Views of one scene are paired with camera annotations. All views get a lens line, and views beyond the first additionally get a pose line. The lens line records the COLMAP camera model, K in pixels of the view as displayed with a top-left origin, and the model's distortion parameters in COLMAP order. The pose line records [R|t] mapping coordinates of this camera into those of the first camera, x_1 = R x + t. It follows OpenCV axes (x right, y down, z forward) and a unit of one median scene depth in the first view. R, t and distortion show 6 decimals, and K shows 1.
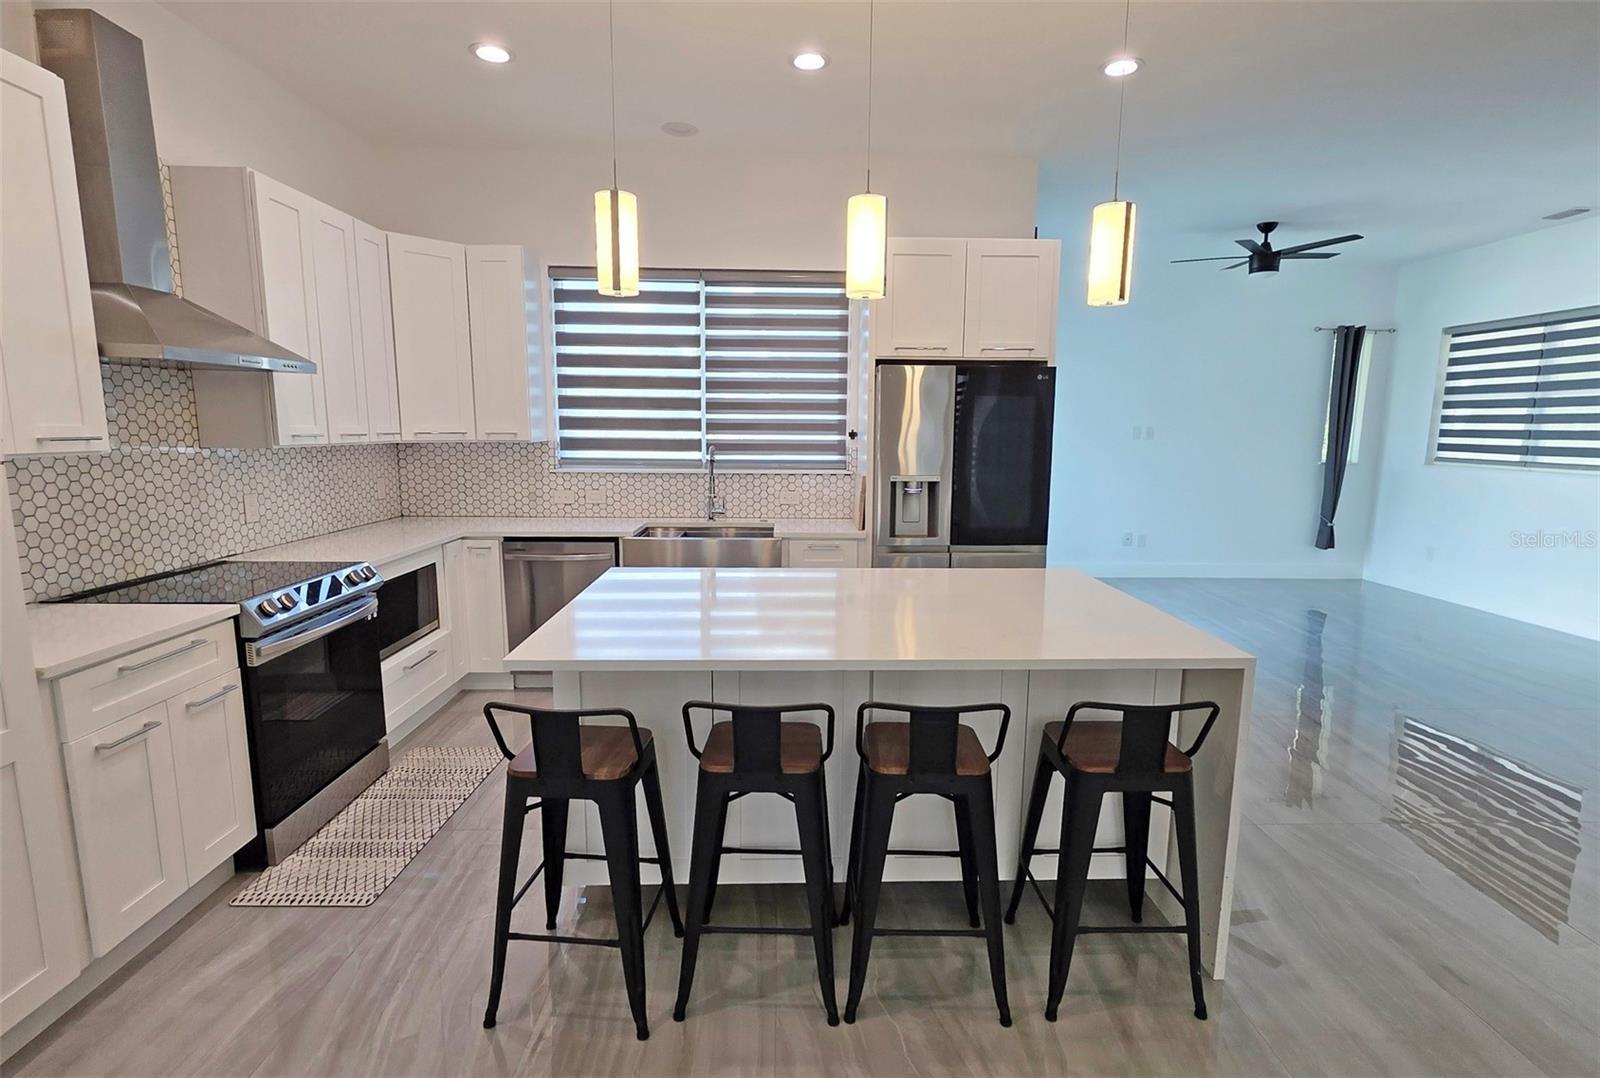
lens RADIAL K [[775.5, 0, 807.6], [0, 775.5, 545.4], [0, 0, 1]] dist [0.000088, -0.001490]
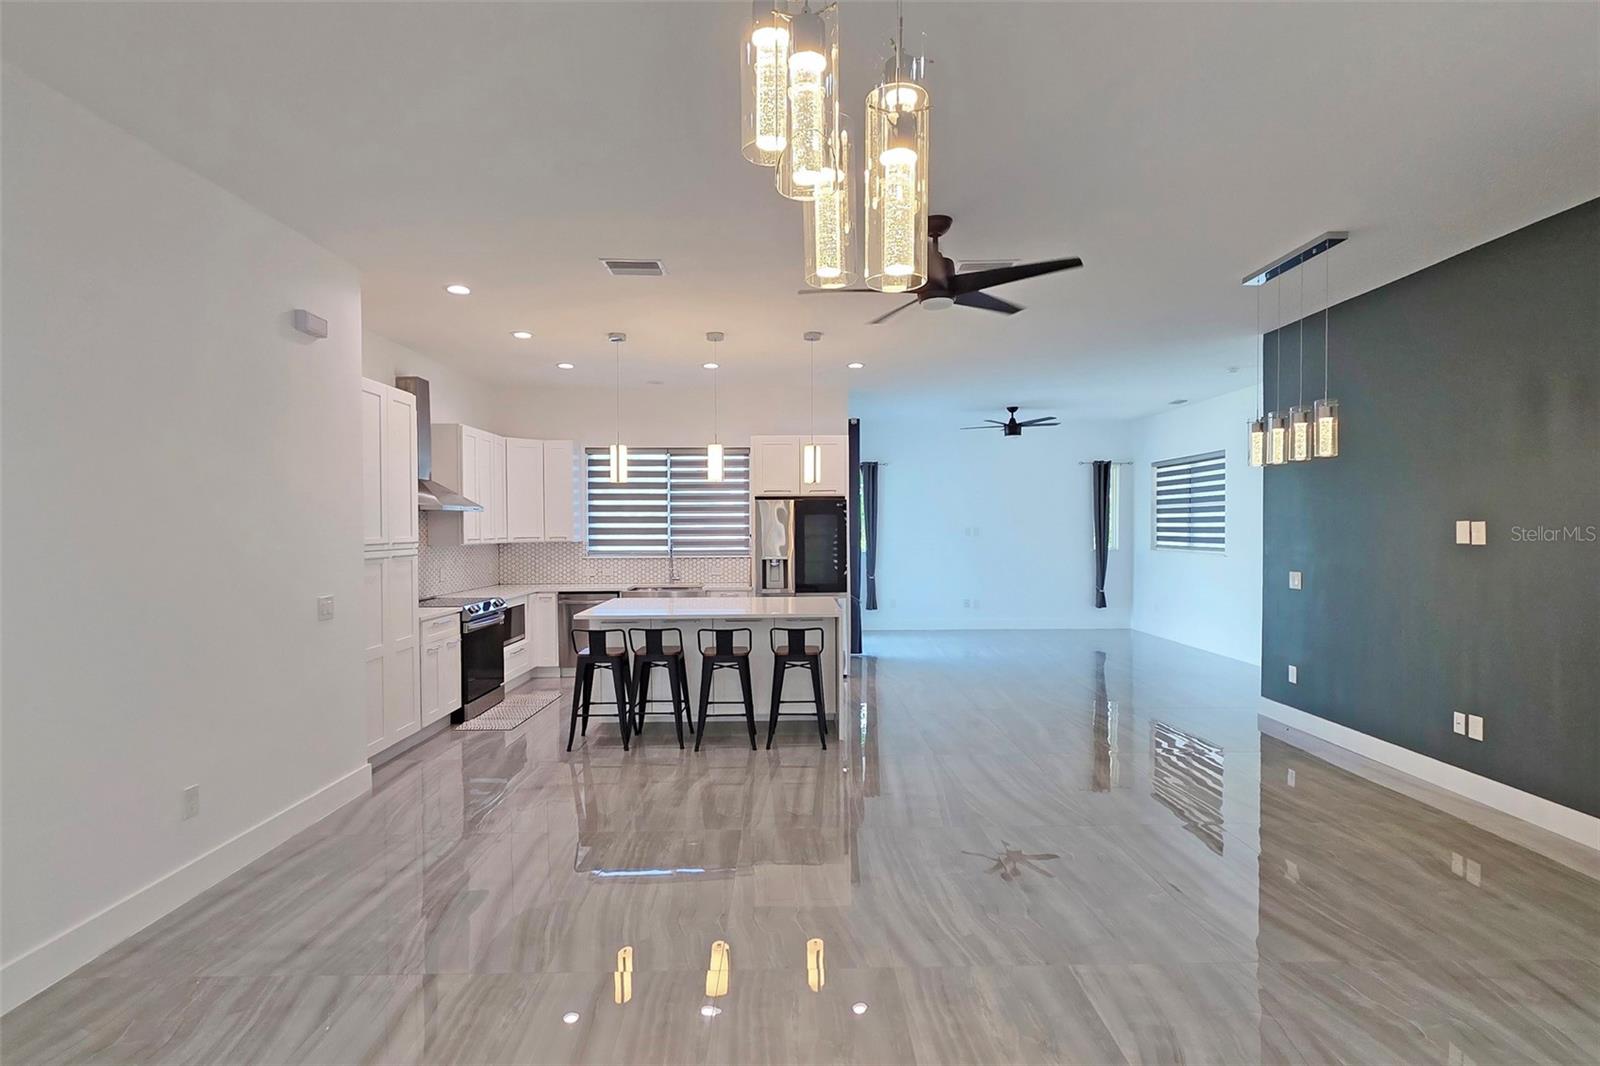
lens RADIAL K [[753.4, 0, 807.3], [0, 753.4, 537.9], [0, 0, 1]] dist [0.000292, -0.000557]
pose [[0.999888, -0.013510, -0.006493, 0.199393], [0.012476, 0.990204, -0.139072, 0.107391], [0.008309, 0.138975, 0.990261, -0.728589]]
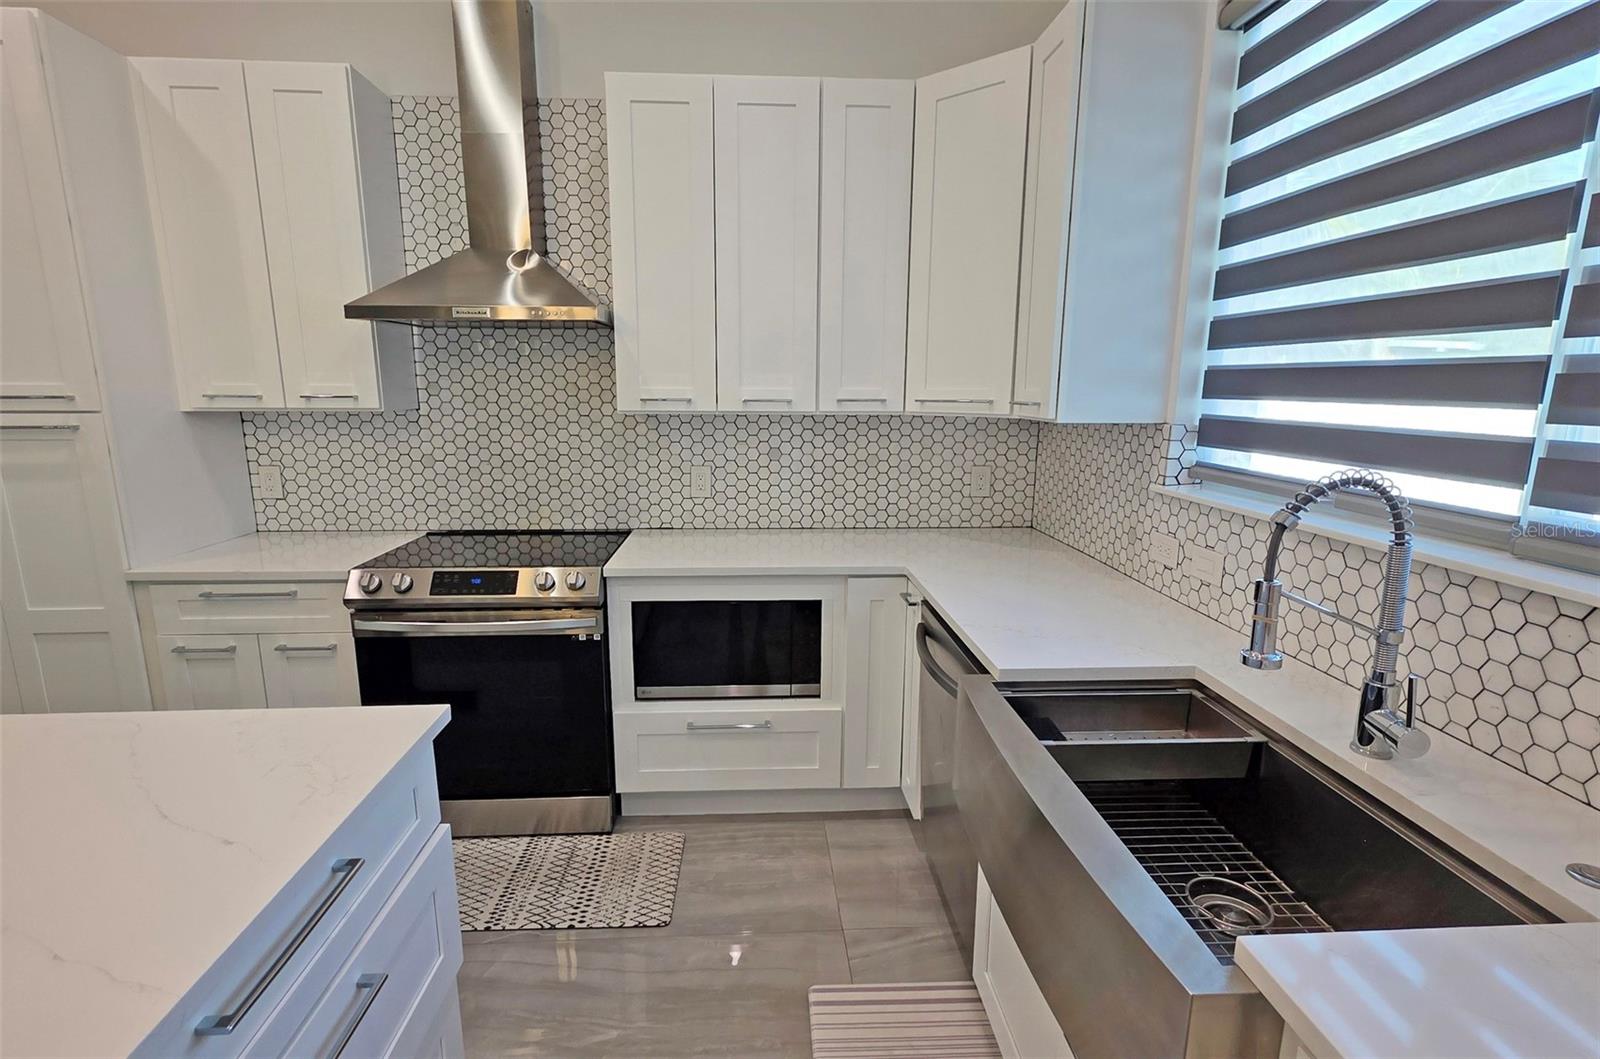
lens RADIAL K [[755.2, 0, 789.5], [0, 755.2, 536.5], [0, 0, 1]] dist [-0.000247, -0.002606]
pose [[0.028353, 0.187758, -0.981806, 0.105854], [-0.157194, 0.970817, 0.181117, -0.115989], [0.987161, 0.149199, 0.057040, 0.770964]]
